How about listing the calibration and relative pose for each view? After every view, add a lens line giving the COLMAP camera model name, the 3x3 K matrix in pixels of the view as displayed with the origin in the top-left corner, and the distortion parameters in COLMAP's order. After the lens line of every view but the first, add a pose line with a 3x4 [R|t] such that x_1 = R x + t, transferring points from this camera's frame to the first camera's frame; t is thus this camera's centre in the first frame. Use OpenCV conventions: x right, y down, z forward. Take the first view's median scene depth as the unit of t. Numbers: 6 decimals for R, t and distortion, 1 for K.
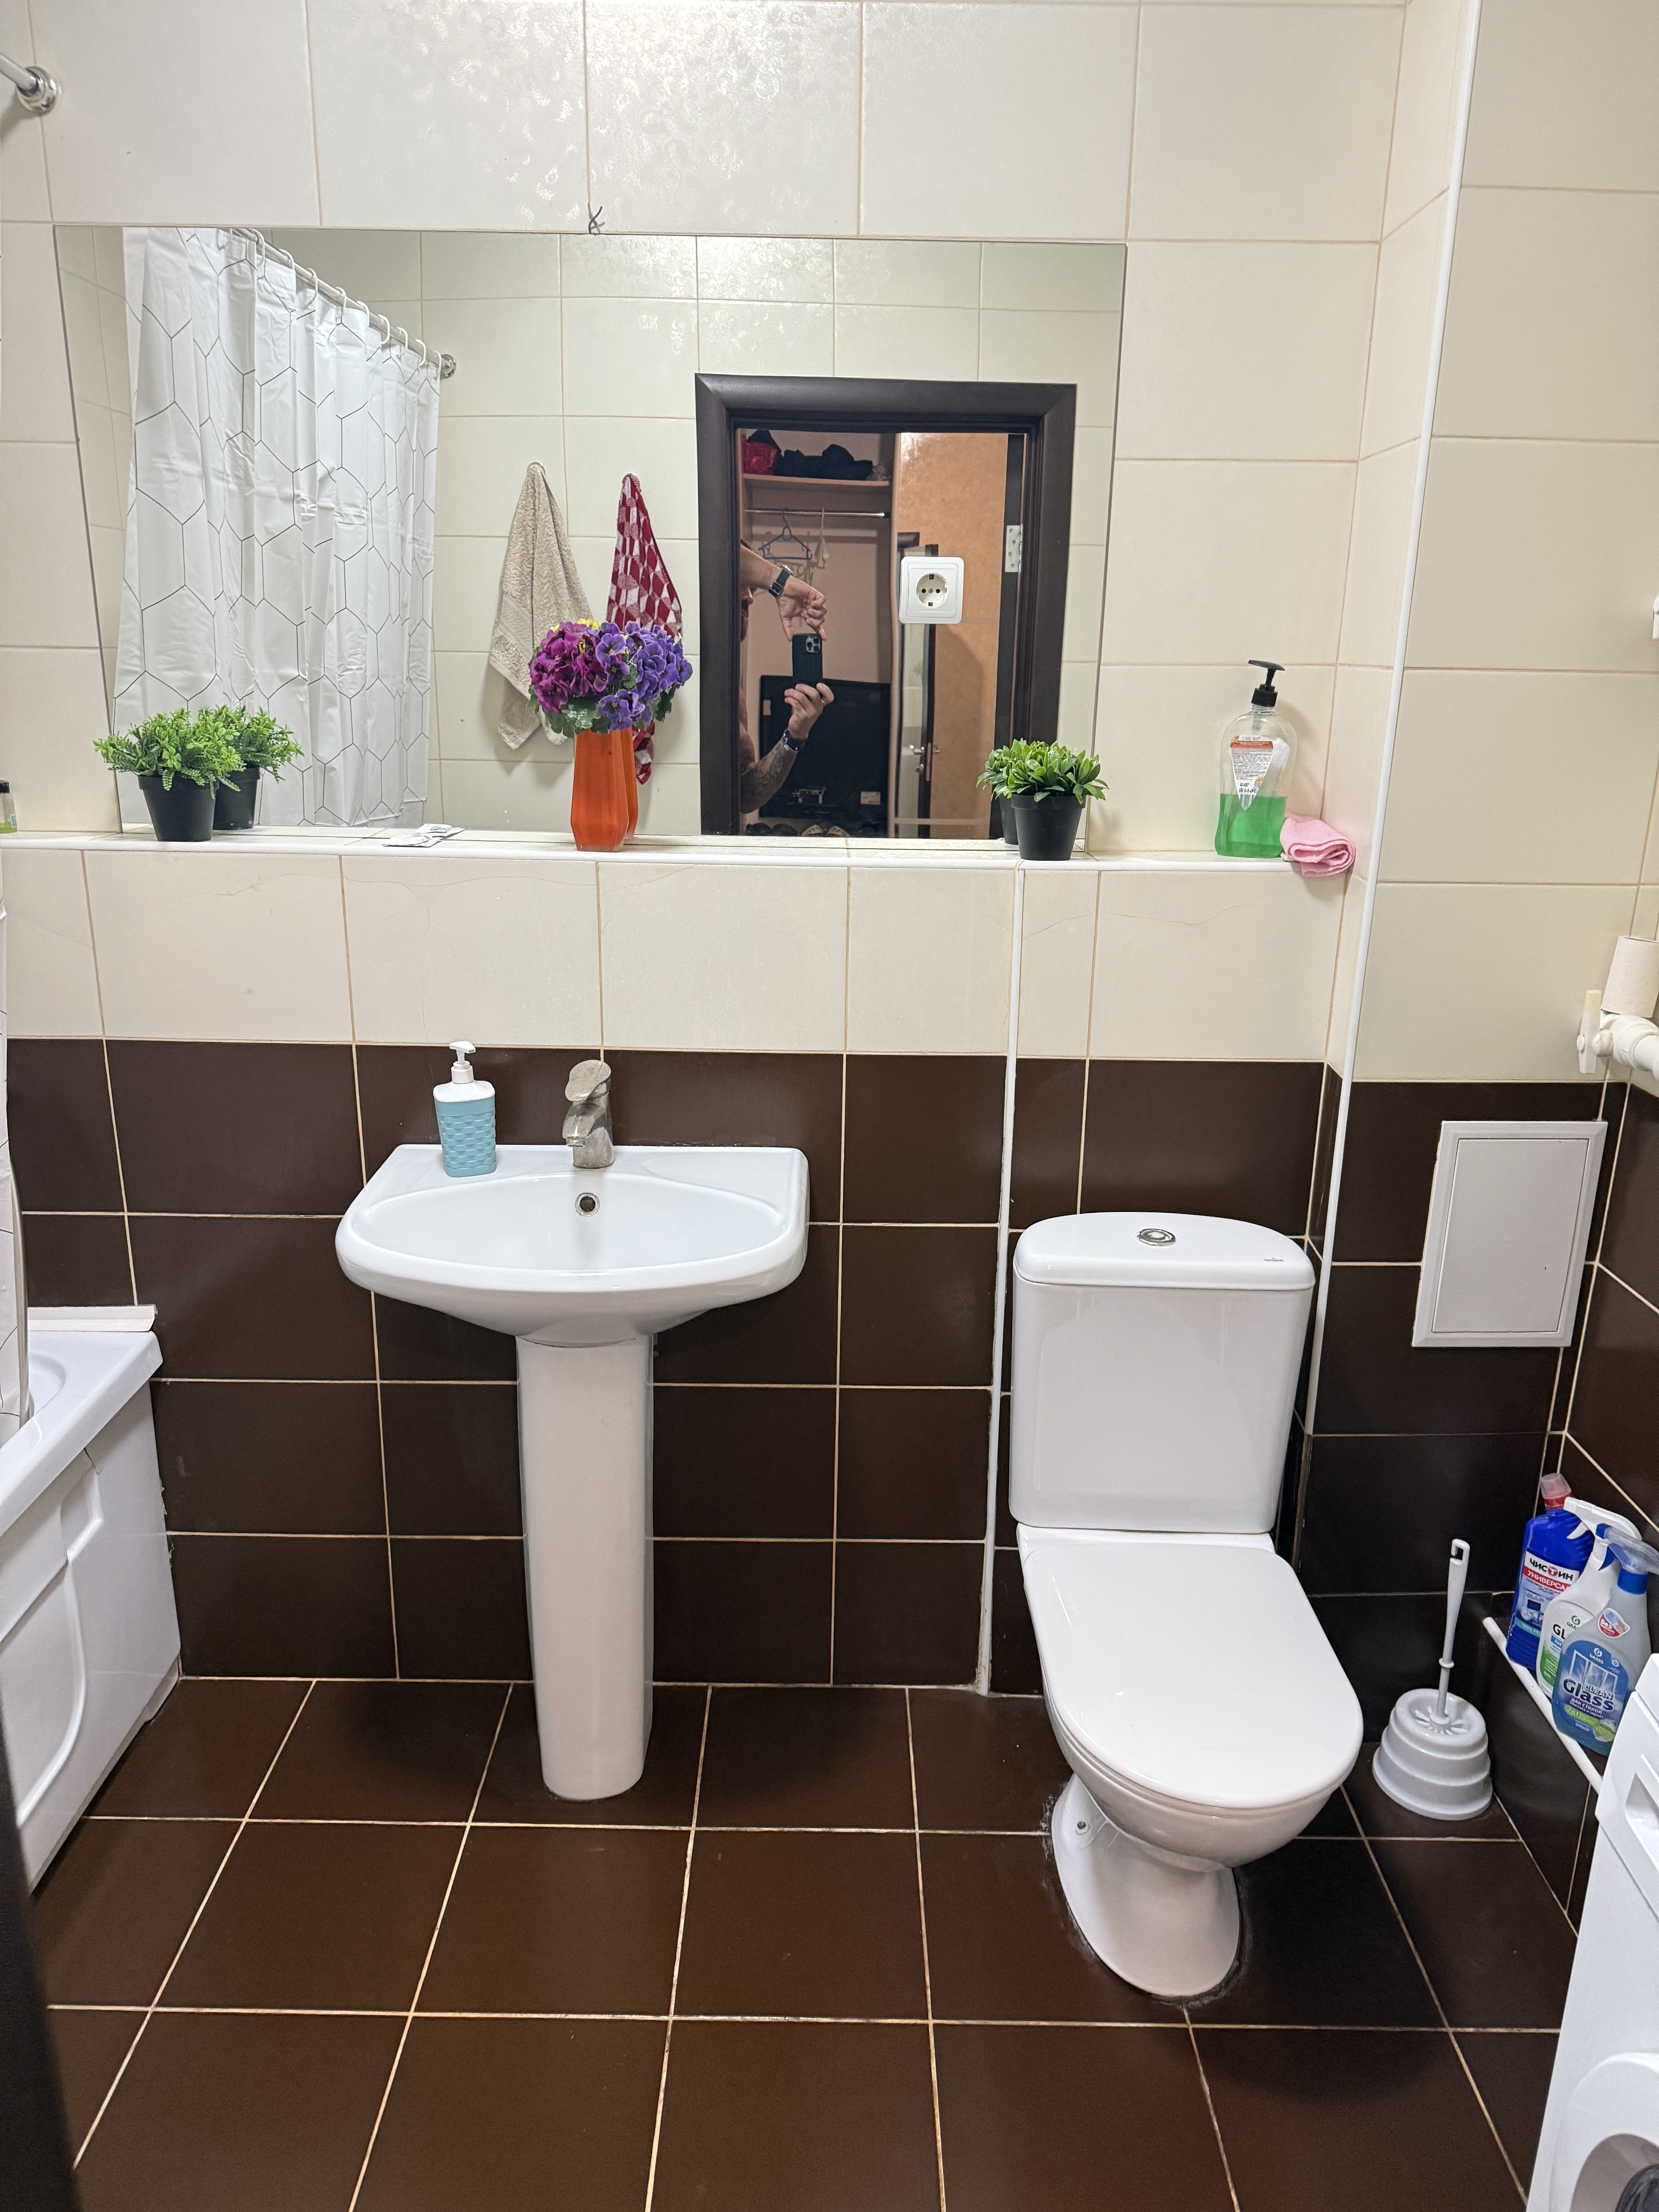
lens RADIAL K [[1560.2, 0, 829.5], [0, 1560.2, 1106.0], [0, 0, 1]] dist [0.046641, -0.077542]
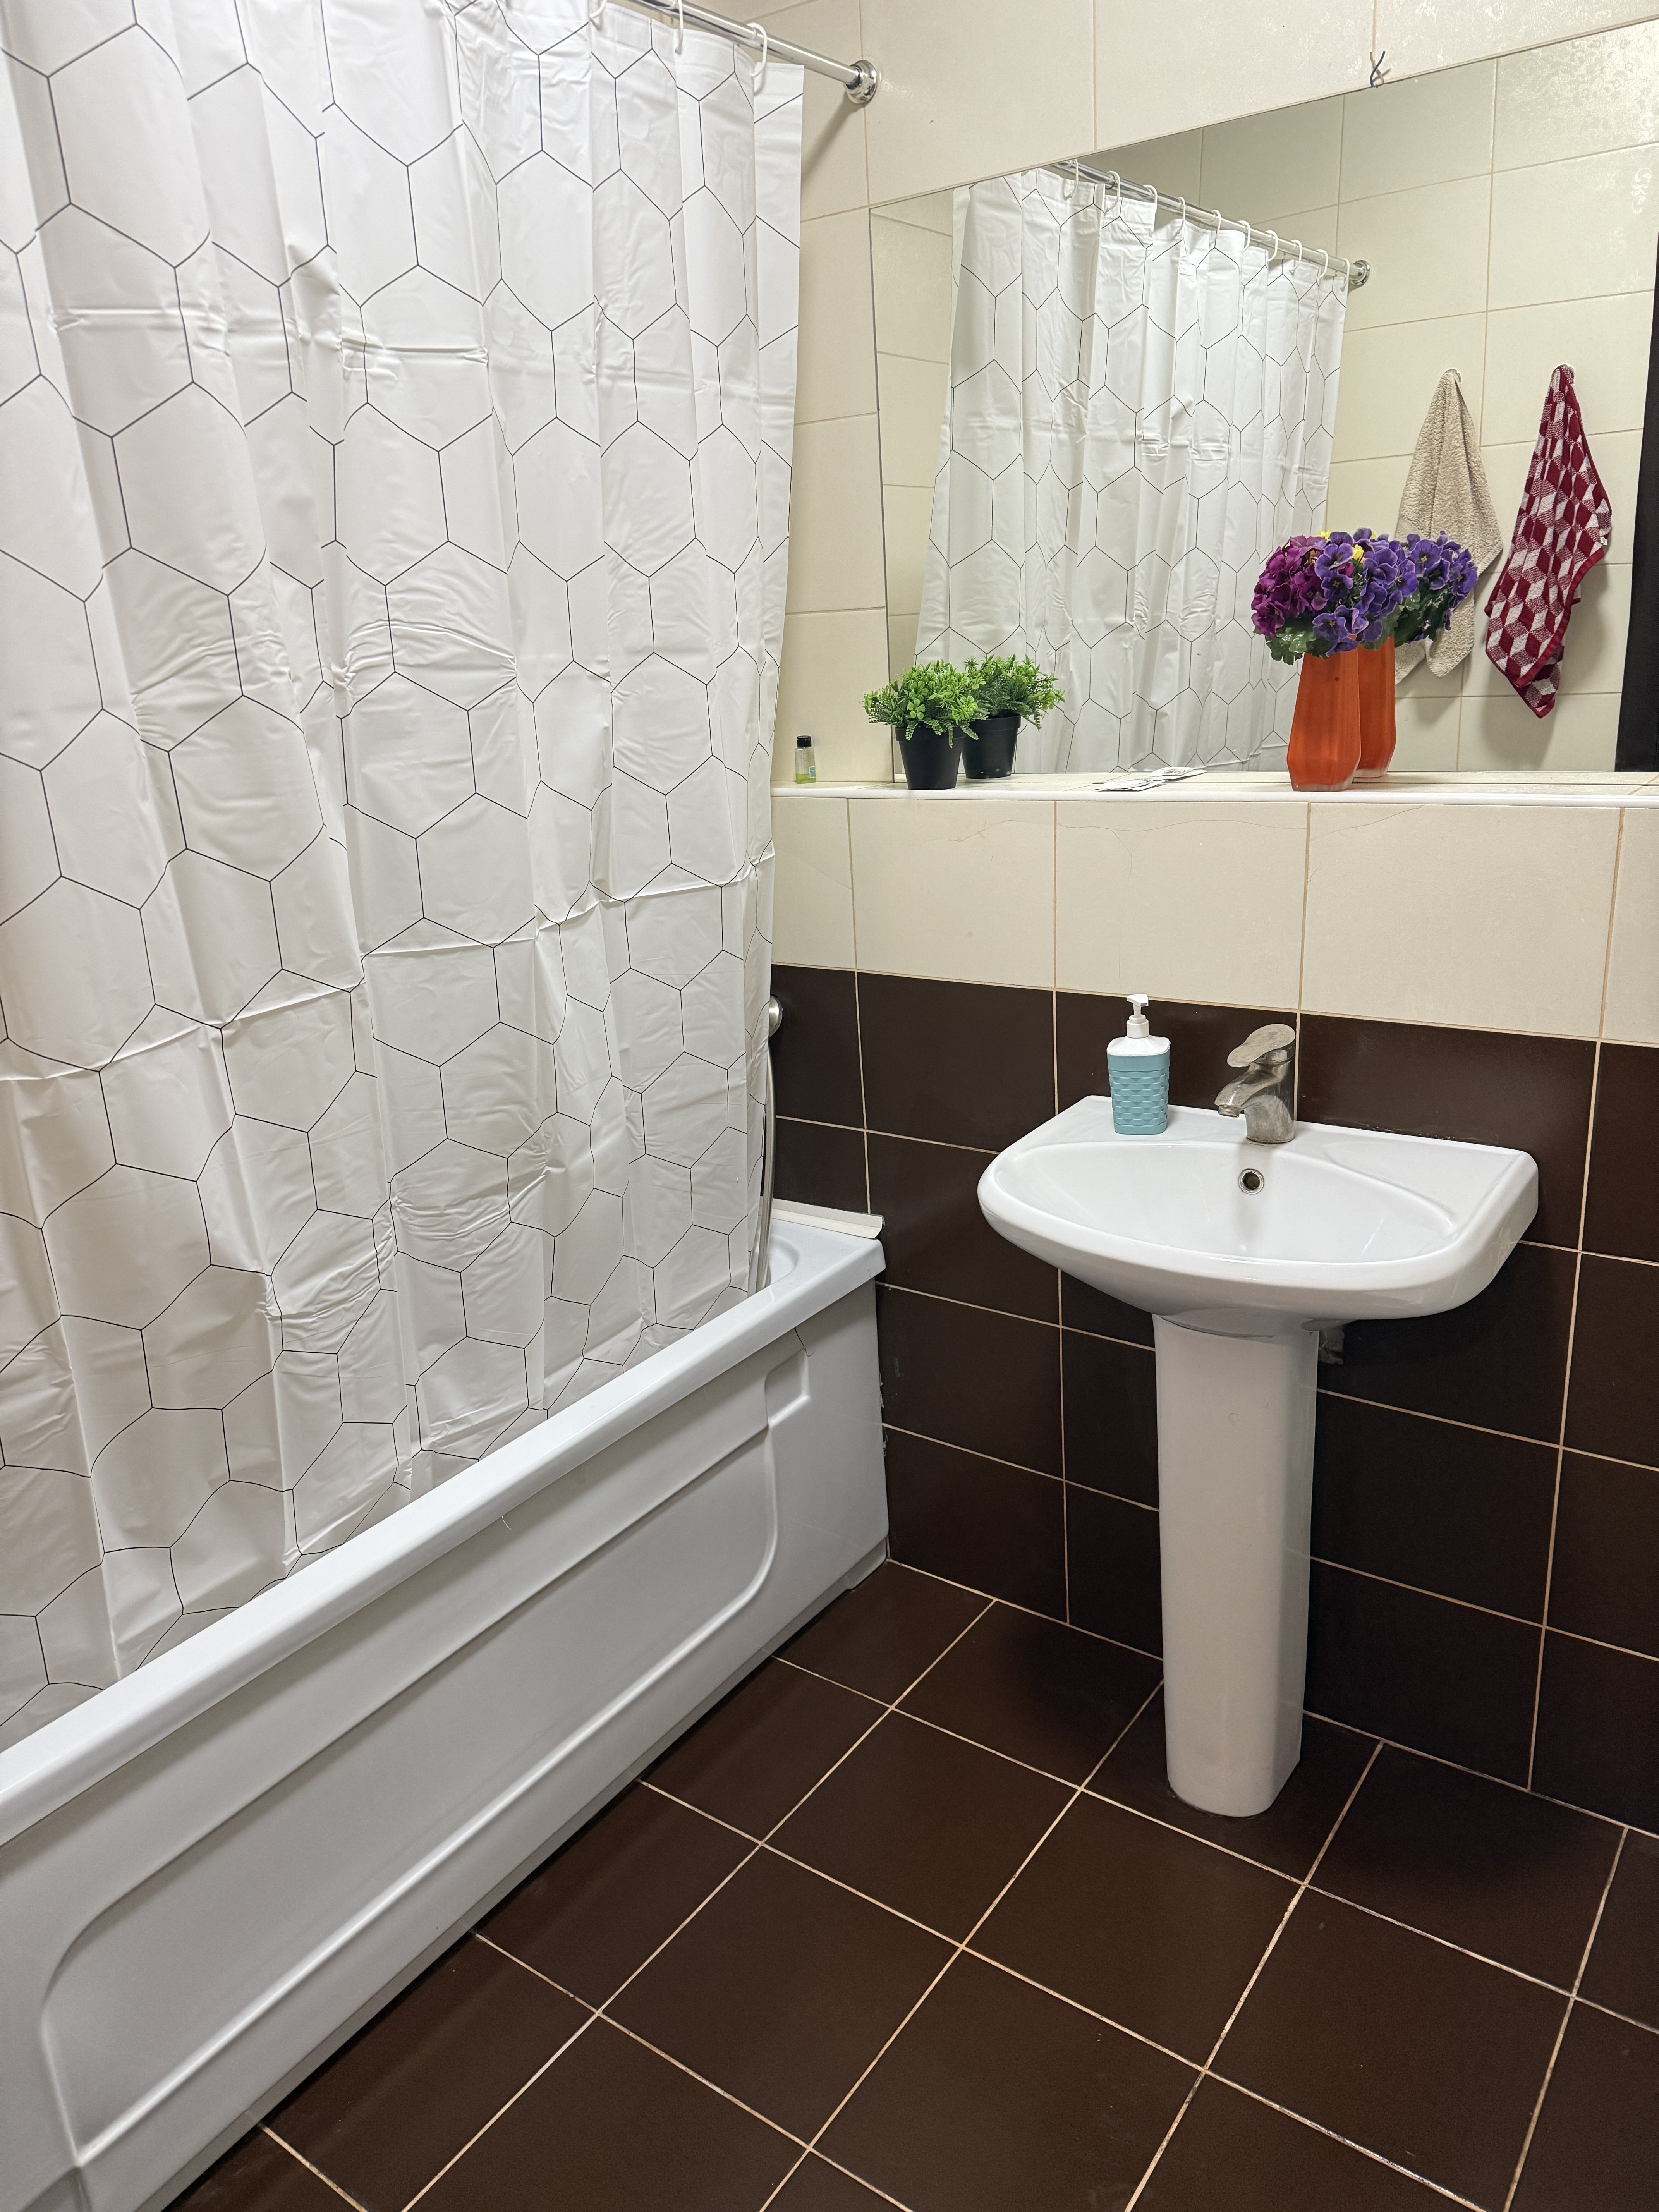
lens RADIAL K [[1533.8, 0, 829.5], [0, 1533.8, 1106.0], [0, 0, 1]] dist [0.148642, -0.282481]
pose [[0.804297, 0.112428, -0.583495, 0.162126], [-0.094719, 0.993640, 0.060893, -0.011900], [0.586630, 0.006291, 0.809831, 0.110622]]
